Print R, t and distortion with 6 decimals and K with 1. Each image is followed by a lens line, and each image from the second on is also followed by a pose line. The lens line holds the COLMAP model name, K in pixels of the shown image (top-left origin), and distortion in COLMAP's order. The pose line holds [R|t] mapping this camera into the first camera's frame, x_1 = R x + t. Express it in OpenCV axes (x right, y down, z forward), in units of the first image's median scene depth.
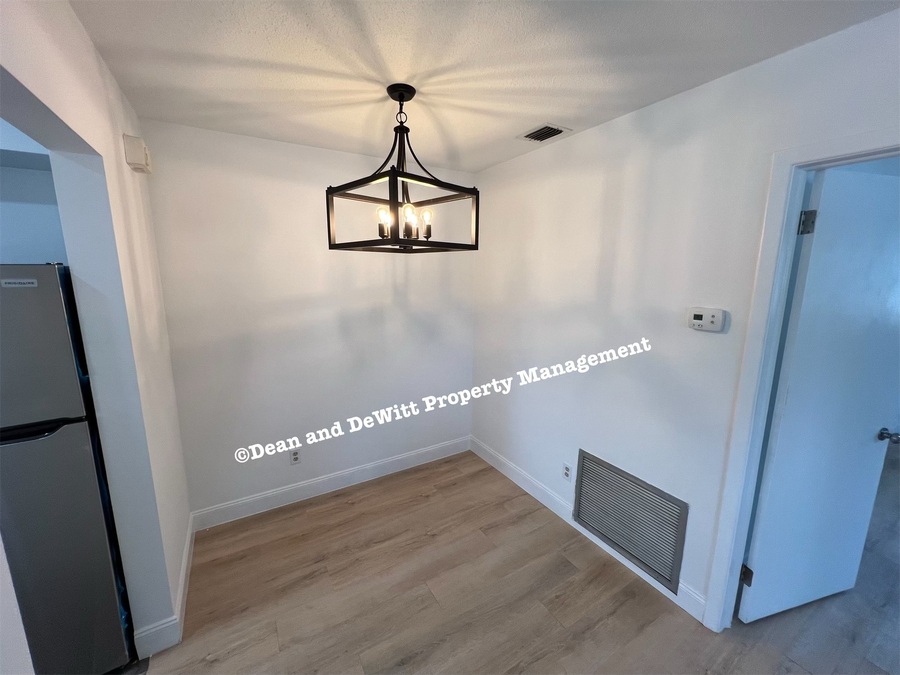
lens RADIAL K [[363.9, 0, 448.7], [0, 363.9, 335.4], [0, 0, 1]] dist [0.000142, -0.000057]
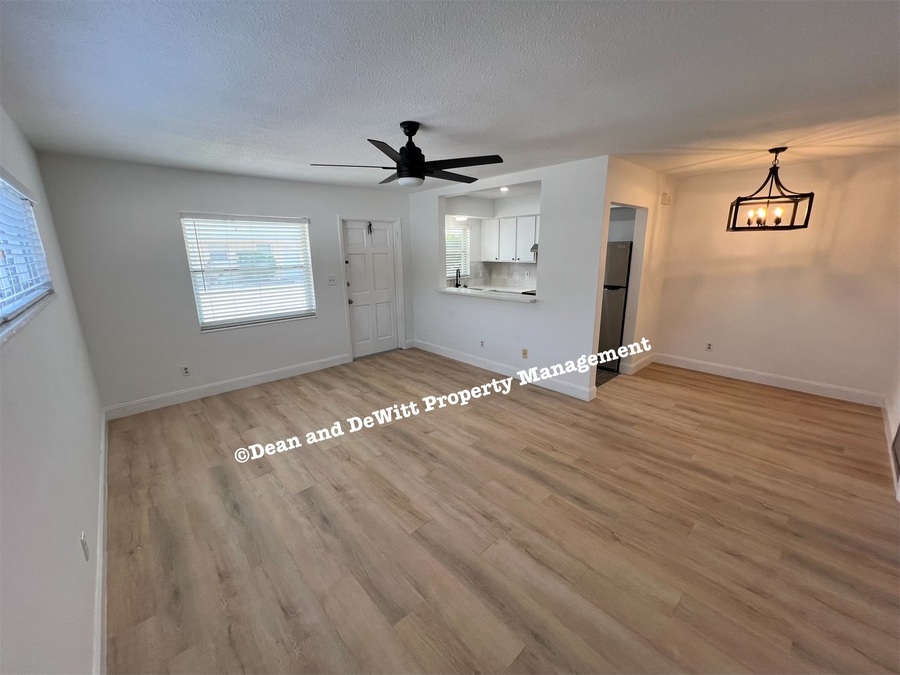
lens RADIAL K [[363.9, 0, 448.7], [0, 363.9, 335.4], [0, 0, 1]] dist [0.000142, -0.000057]
pose [[0.213193, 0.226495, -0.950394, 1.336331], [-0.161636, 0.967530, 0.194320, 0.182330], [0.963547, 0.112190, 0.242880, -0.919374]]
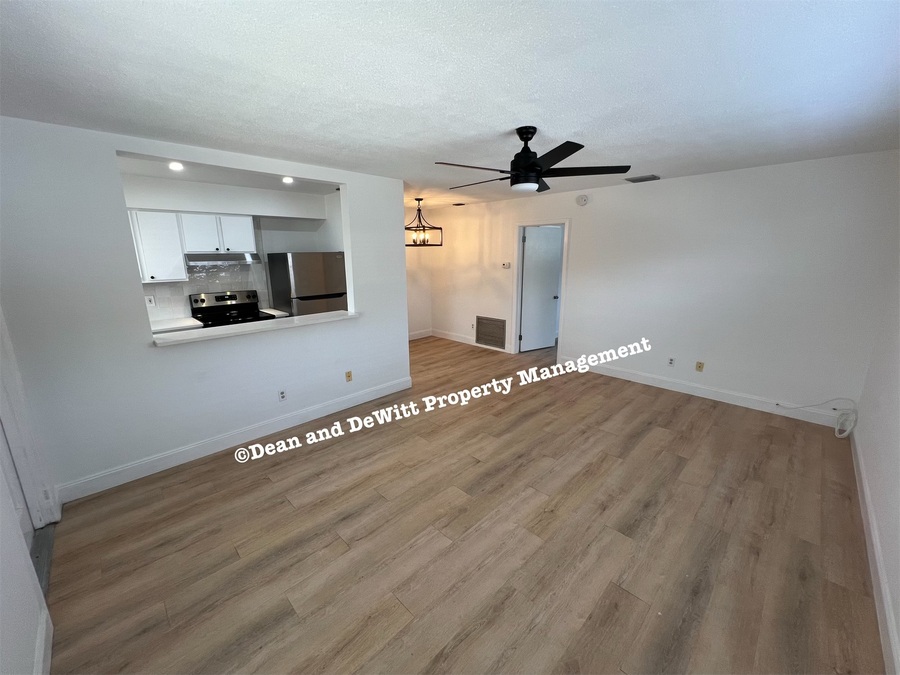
lens RADIAL K [[357.0, 0, 450.0], [0, 357.0, 337.5], [0, 0, 1]] dist [0.000975, -0.000017]
pose [[0.967553, -0.067820, 0.243397, -0.620218], [0.054266, 0.996602, 0.061972, 0.349374], [-0.246773, -0.046753, 0.967945, -1.939997]]
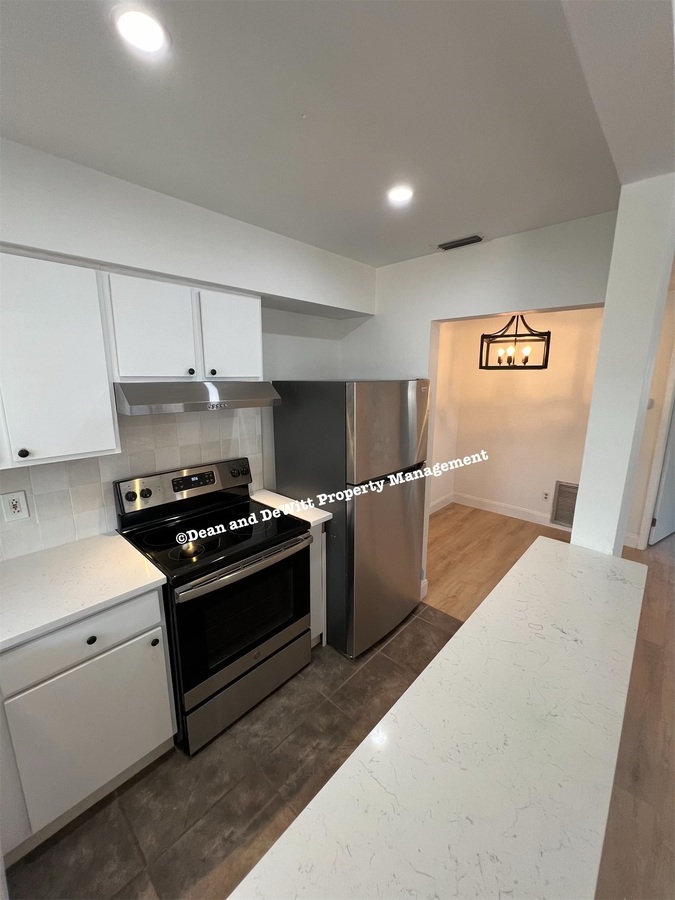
lens RADIAL K [[357.0, 0, 342.4], [0, 357.0, 449.0], [0, 0, 1]] dist [0.000975, -0.000017]
pose [[0.958130, -0.057721, 0.280456, -1.313800], [0.051063, 0.998214, 0.030996, 0.058702], [-0.281744, -0.015377, 0.959366, -0.436164]]
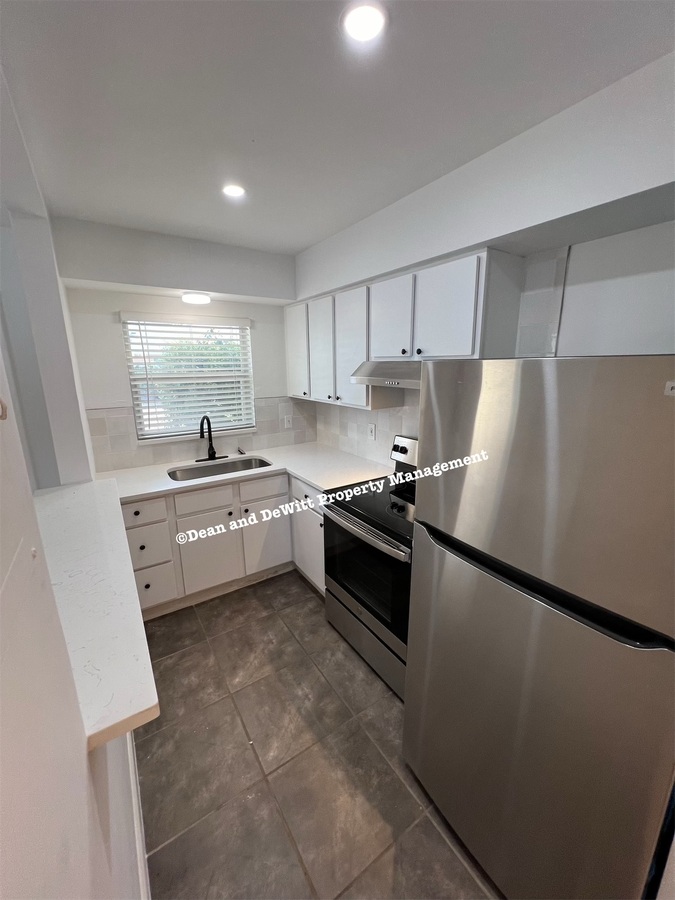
lens RADIAL K [[363.9, 0, 337.5], [0, 363.9, 450.0], [0, 0, 1]] dist [0.000142, -0.000057]
pose [[0.040613, 0.230666, -0.972185, -0.398649], [-0.175311, 0.959539, 0.220342, -0.049943], [0.983675, 0.161486, 0.079408, 0.285822]]
